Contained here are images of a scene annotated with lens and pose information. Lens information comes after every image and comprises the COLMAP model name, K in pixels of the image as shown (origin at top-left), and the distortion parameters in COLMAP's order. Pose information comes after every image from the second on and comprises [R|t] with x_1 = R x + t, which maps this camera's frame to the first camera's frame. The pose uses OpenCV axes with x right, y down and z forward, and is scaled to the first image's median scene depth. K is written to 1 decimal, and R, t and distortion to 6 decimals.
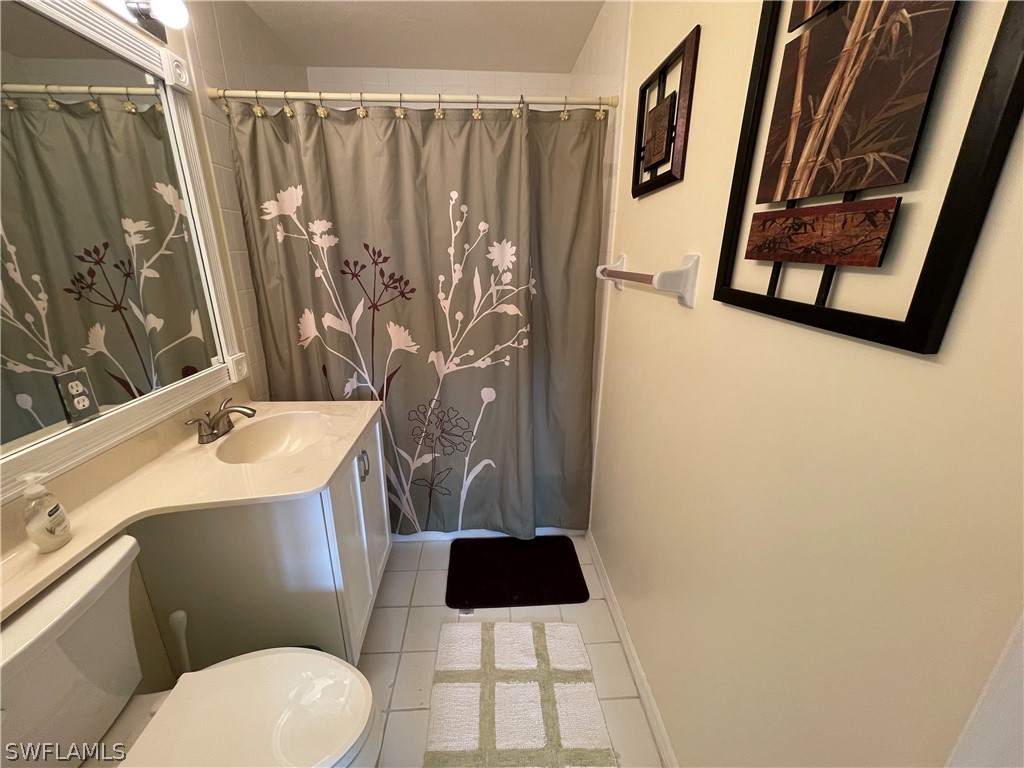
lens RADIAL K [[413.2, 0, 508.1], [0, 413.2, 384.1], [0, 0, 1]] dist [-0.005459, 0.001601]
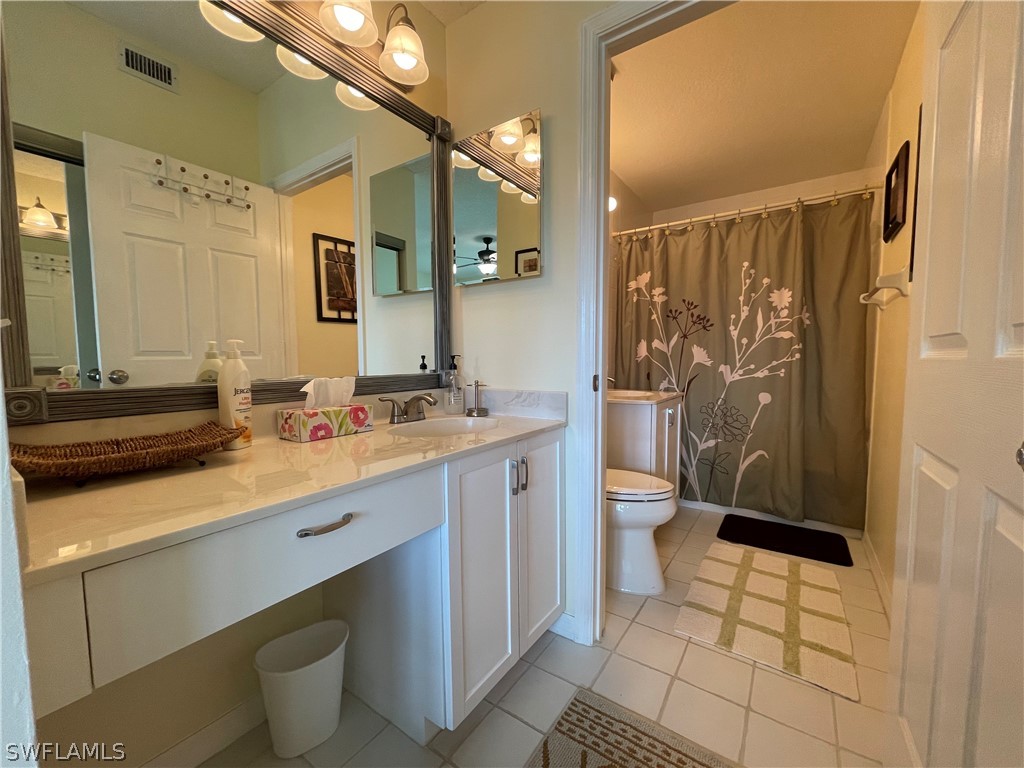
lens RADIAL K [[413.2, 0, 509.2], [0, 413.2, 385.3], [0, 0, 1]] dist [-0.005459, 0.001601]
pose [[0.786002, 0.030627, -0.617465, 0.140881], [-0.178825, 0.967340, -0.179654, 0.419841], [0.591796, 0.251626, 0.765808, -0.604090]]
